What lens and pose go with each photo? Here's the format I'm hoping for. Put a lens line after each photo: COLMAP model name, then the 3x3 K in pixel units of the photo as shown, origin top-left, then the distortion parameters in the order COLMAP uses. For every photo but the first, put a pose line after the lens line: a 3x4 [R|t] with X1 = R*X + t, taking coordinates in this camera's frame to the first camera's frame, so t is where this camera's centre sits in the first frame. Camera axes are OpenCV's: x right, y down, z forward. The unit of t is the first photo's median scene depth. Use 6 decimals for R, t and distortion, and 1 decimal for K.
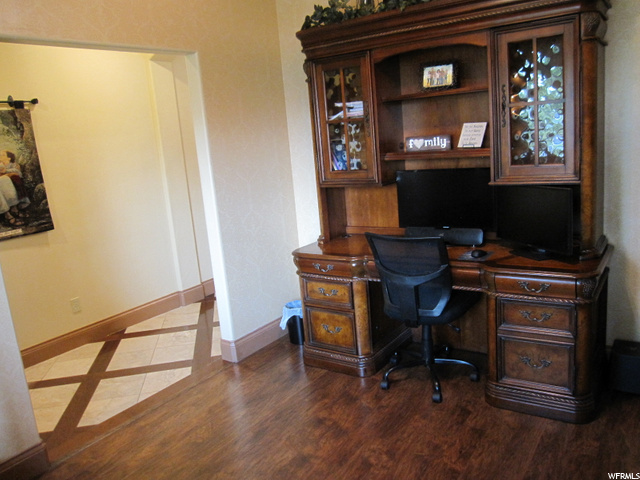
lens RADIAL K [[521.8, 0, 320.0], [0, 521.8, 240.0], [0, 0, 1]] dist [-0.077390, 0.038081]
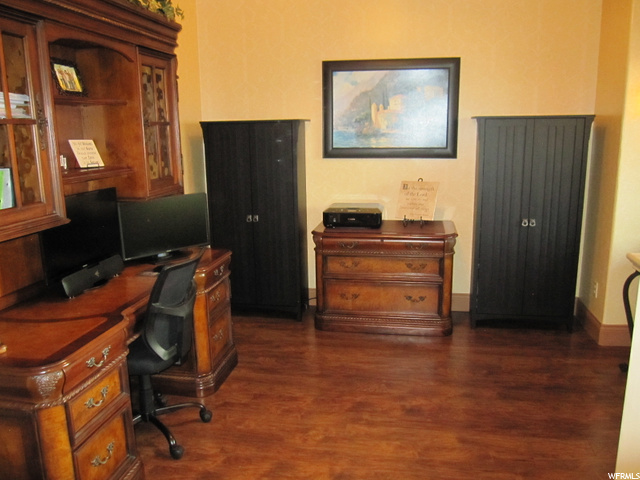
lens RADIAL K [[521.8, 0, 320.0], [0, 521.8, 240.0], [0, 0, 1]] dist [-0.077390, 0.038081]
pose [[-0.412115, -0.093968, 0.906273, -0.771452], [0.228802, 0.952122, 0.202766, -0.171529], [-0.881936, 0.290920, -0.370883, 1.172304]]
